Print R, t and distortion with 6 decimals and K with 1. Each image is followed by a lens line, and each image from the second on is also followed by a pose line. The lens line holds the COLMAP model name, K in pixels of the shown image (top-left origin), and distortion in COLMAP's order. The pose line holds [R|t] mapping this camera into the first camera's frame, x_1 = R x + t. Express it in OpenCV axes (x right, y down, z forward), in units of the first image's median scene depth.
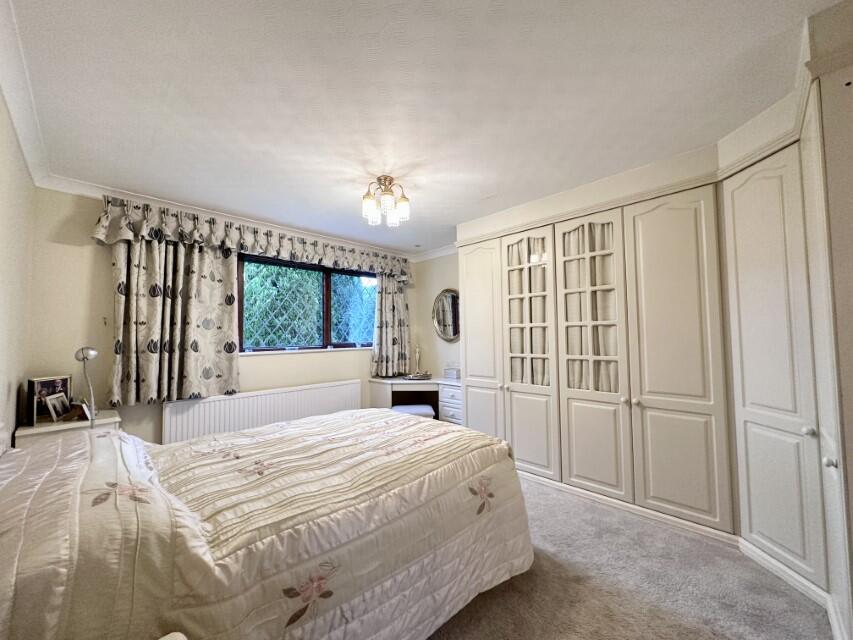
lens RADIAL K [[338.3, 0, 426.6], [0, 338.3, 319.9], [0, 0, 1]] dist [-0.000728, 0.000040]
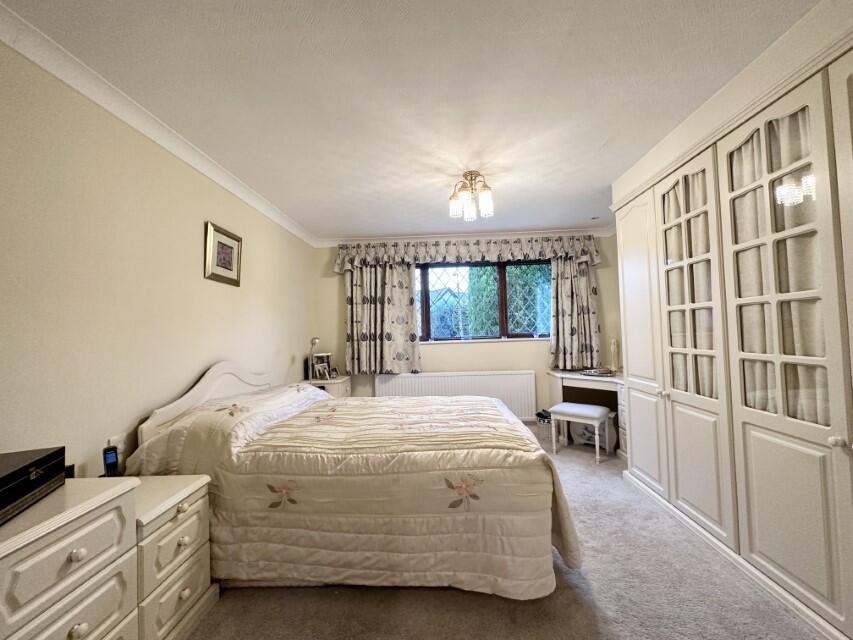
lens RADIAL K [[338.3, 0, 425.2], [0, 338.3, 319.3], [0, 0, 1]] dist [-0.000728, 0.000040]
pose [[0.676509, -0.036234, -0.735543, 0.471252], [0.057805, 0.998320, 0.003987, 0.009121], [0.734162, -0.045215, 0.677467, 0.167009]]
